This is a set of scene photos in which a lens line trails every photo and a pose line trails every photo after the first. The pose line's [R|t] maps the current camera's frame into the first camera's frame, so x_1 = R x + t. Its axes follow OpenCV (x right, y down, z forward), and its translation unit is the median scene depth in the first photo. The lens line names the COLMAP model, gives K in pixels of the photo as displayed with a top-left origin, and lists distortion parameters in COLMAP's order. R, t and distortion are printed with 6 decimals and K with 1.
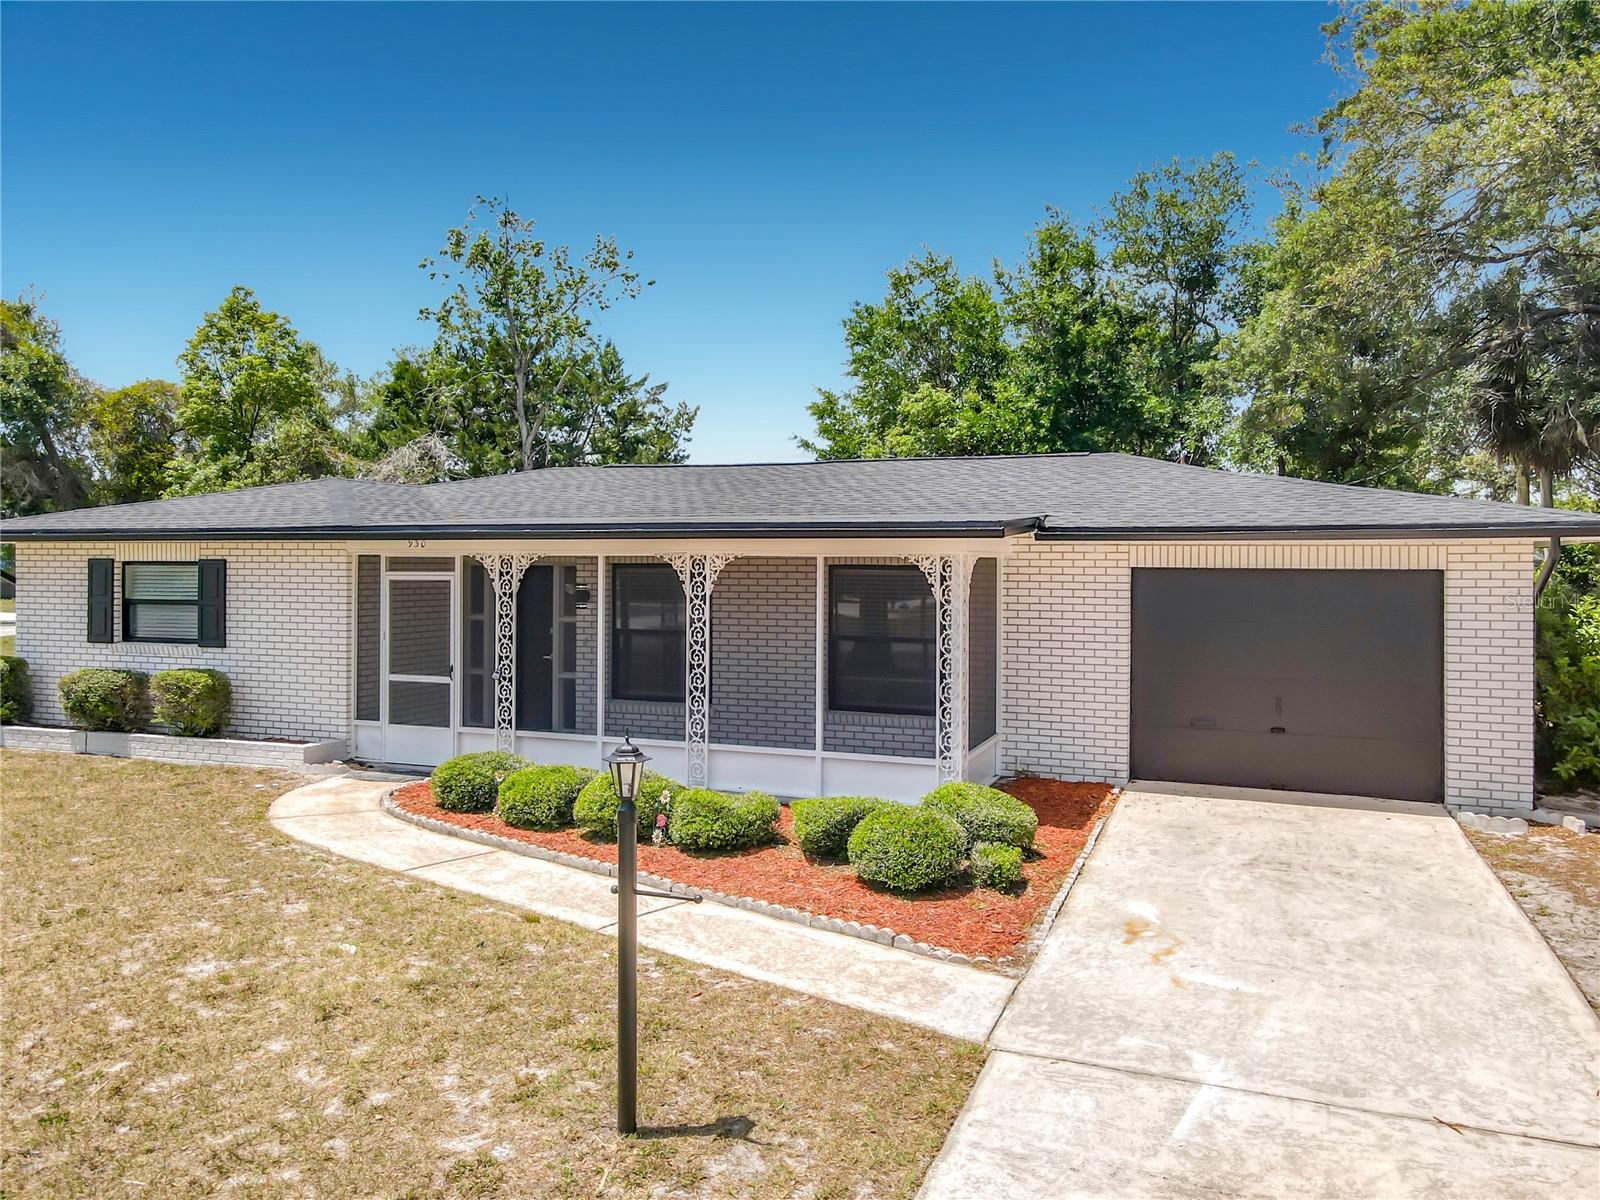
lens RADIAL K [[1156.4, 0, 806.4], [0, 1156.4, 539.3], [0, 0, 1]] dist [0.038041, -0.005534]
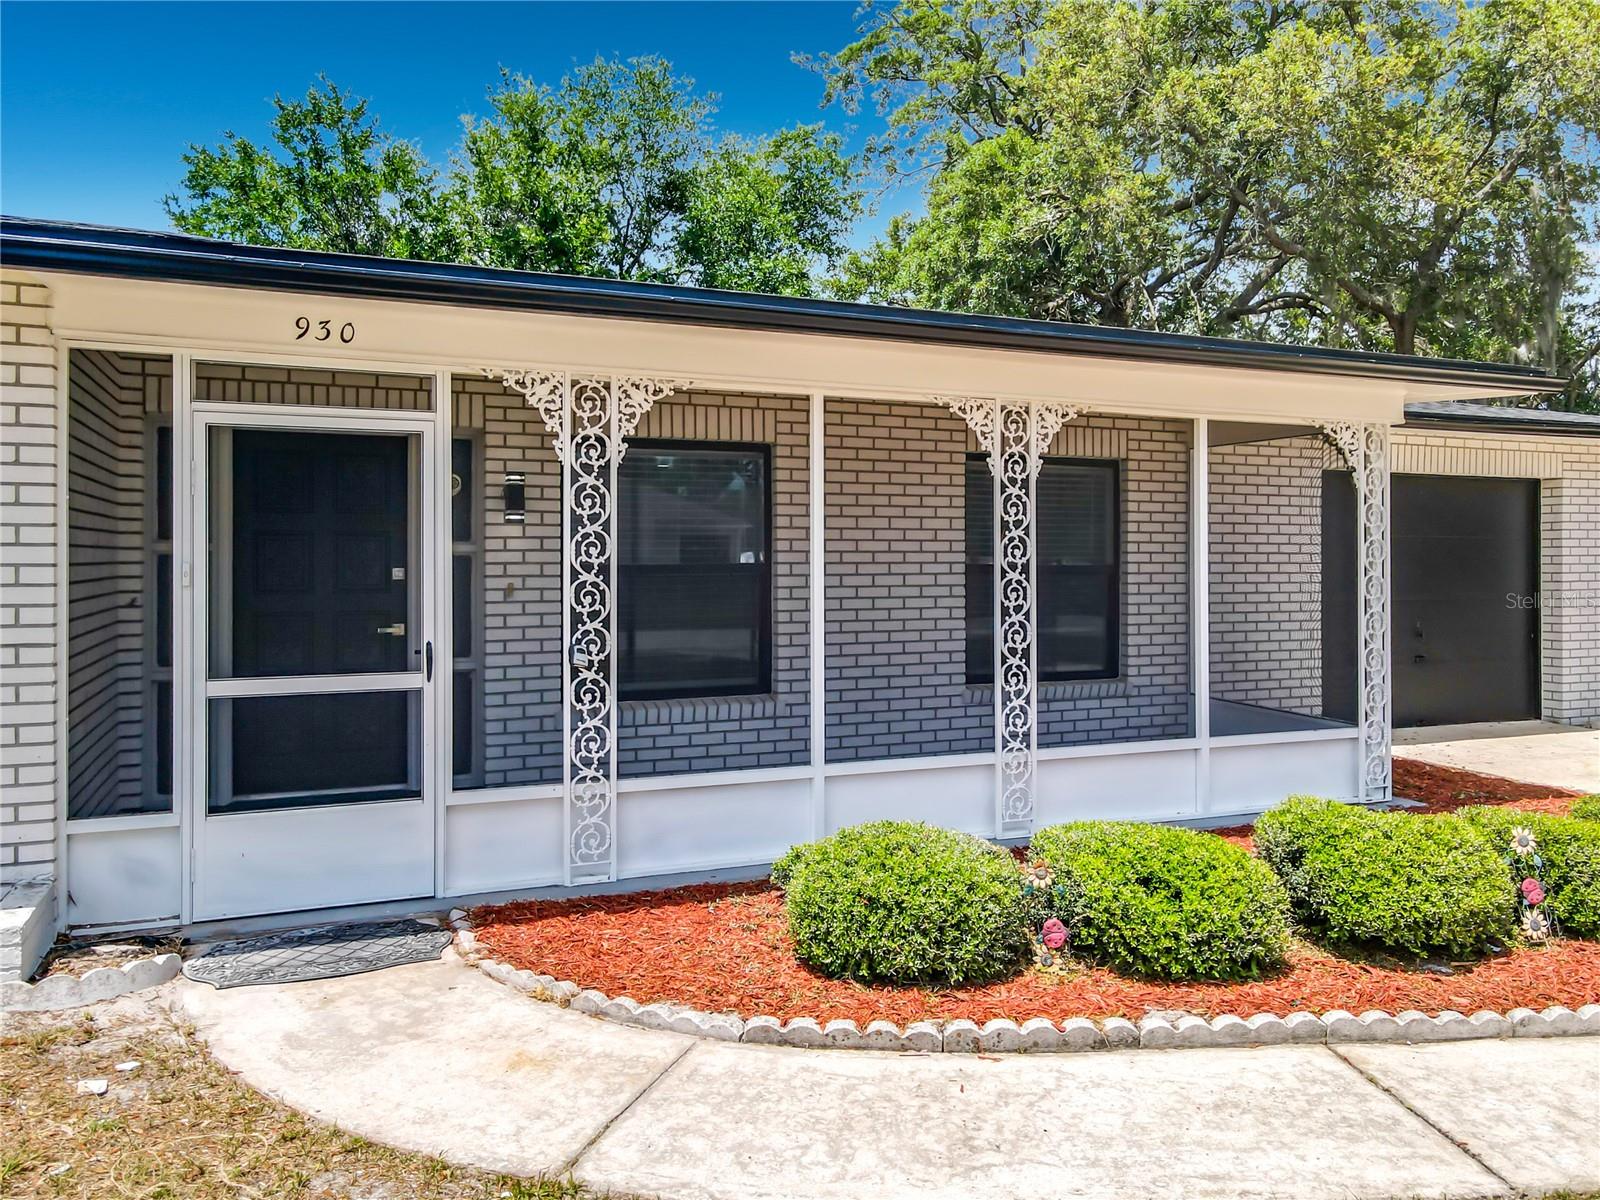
lens RADIAL K [[1163.8, 0, 802.3], [0, 1163.8, 557.3], [0, 0, 1]] dist [-0.011363, 0.060163]
pose [[0.714407, -0.004476, 0.699717, -0.597512], [-0.012605, 0.999735, 0.019265, 0.083414], [-0.699617, -0.022583, 0.714161, 0.749229]]
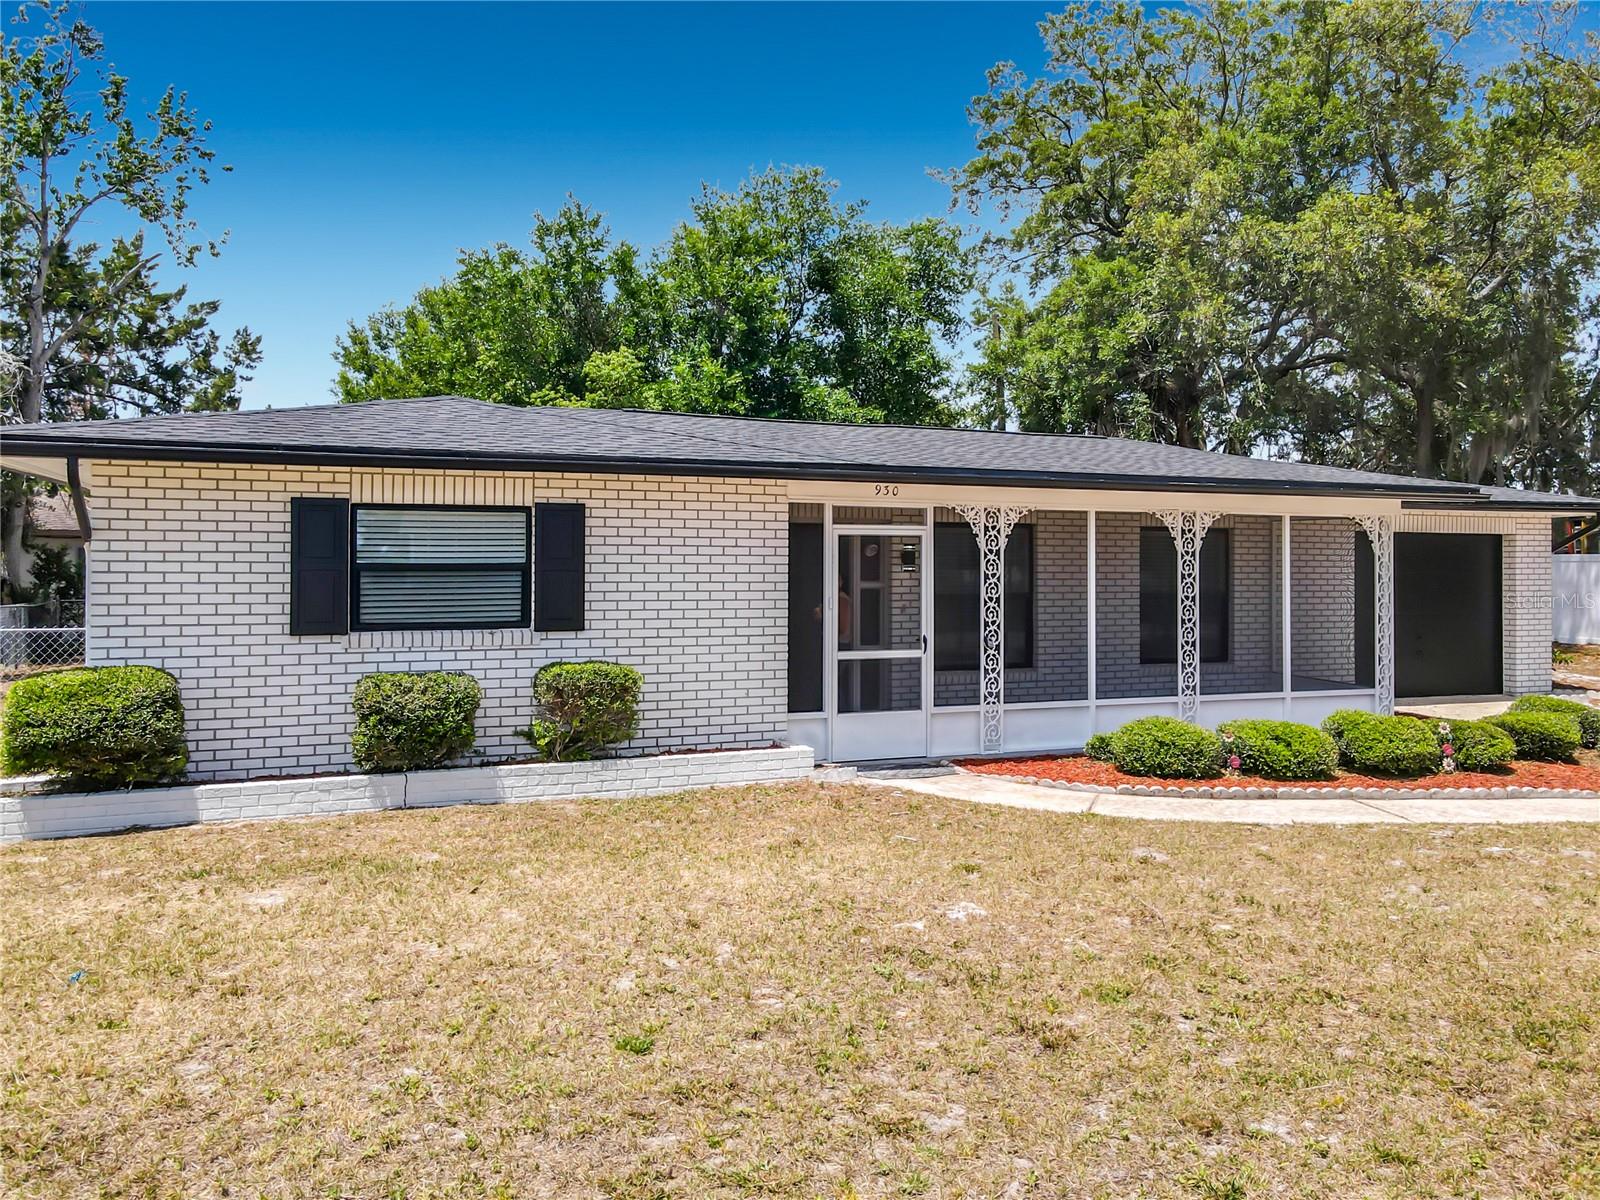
lens RADIAL K [[1163.8, 0, 802.3], [0, 1163.8, 557.3], [0, 0, 1]] dist [-0.011363, 0.060163]
pose [[0.732783, 0.000734, 0.680462, -1.146593], [-0.016398, 0.999728, 0.016581, 0.046293], [-0.680264, -0.023309, 0.732596, 0.527623]]
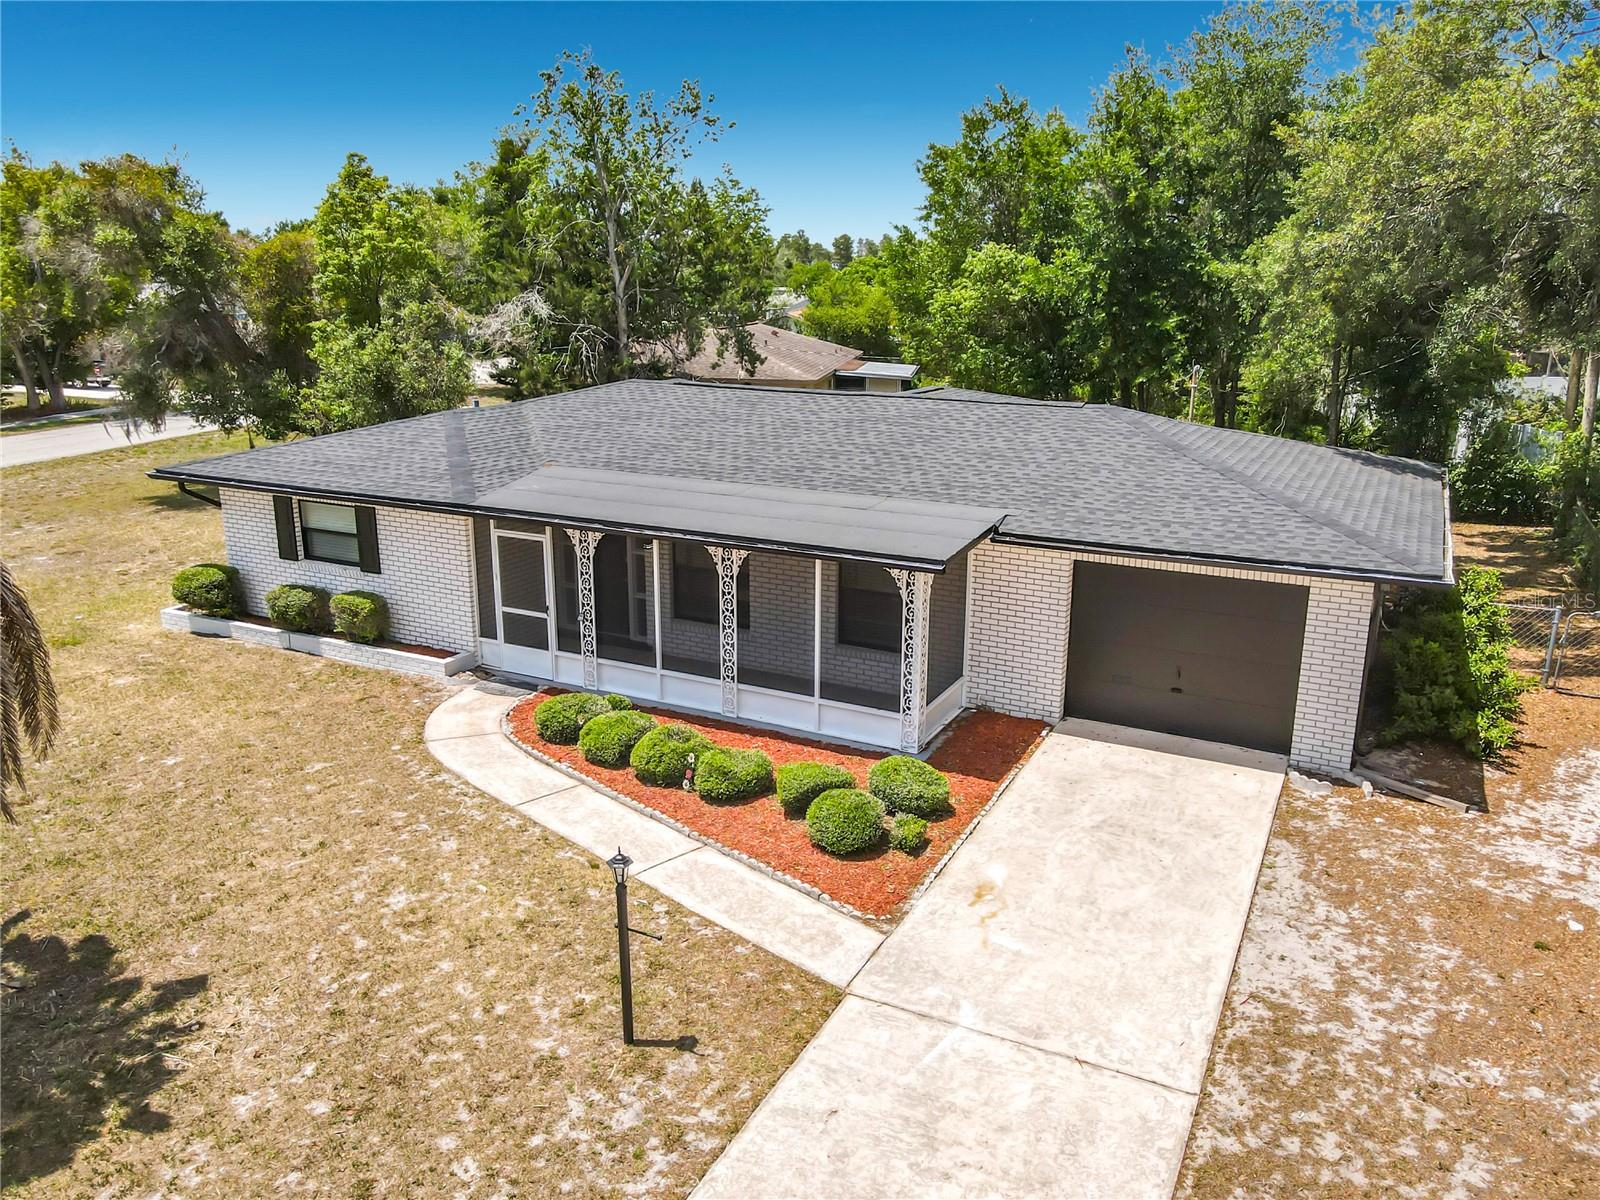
lens RADIAL K [[1163.8, 0, 802.3], [0, 1163.8, 557.3], [0, 0, 1]] dist [-0.011363, 0.060163]
pose [[0.994667, 0.022421, -0.100673, 0.130881], [0.002470, 0.970628, 0.240572, -0.309929], [0.103110, -0.239538, 0.965396, -0.261249]]
